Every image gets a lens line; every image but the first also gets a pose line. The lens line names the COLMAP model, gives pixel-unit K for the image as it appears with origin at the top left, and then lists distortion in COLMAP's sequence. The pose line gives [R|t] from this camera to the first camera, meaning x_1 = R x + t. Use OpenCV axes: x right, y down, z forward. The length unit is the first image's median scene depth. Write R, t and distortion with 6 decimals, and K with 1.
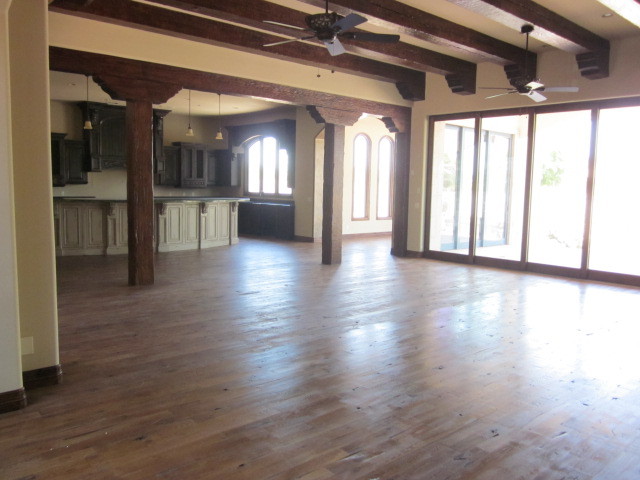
lens RADIAL K [[538.7, 0, 320.0], [0, 538.7, 240.1], [0, 0, 1]] dist [-0.043724, -0.000054]
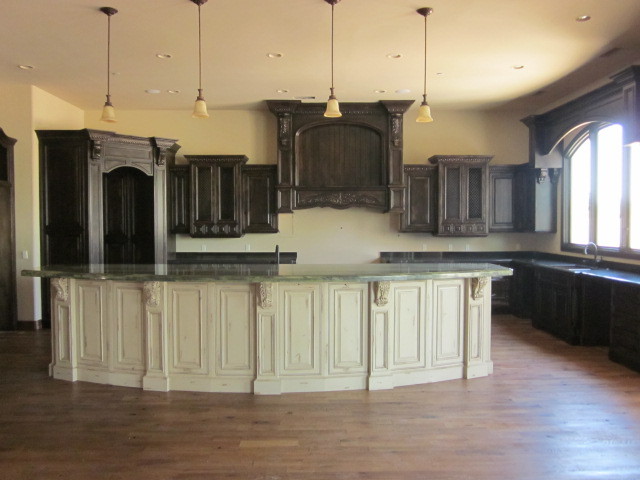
lens RADIAL K [[538.7, 0, 320.2], [0, 538.7, 240.5], [0, 0, 1]] dist [-0.043724, -0.000054]
pose [[0.753646, -0.003248, -0.657273, 0.017236], [-0.046075, 0.997267, -0.057758, -0.061905], [0.655664, 0.073813, 0.751436, 0.557989]]
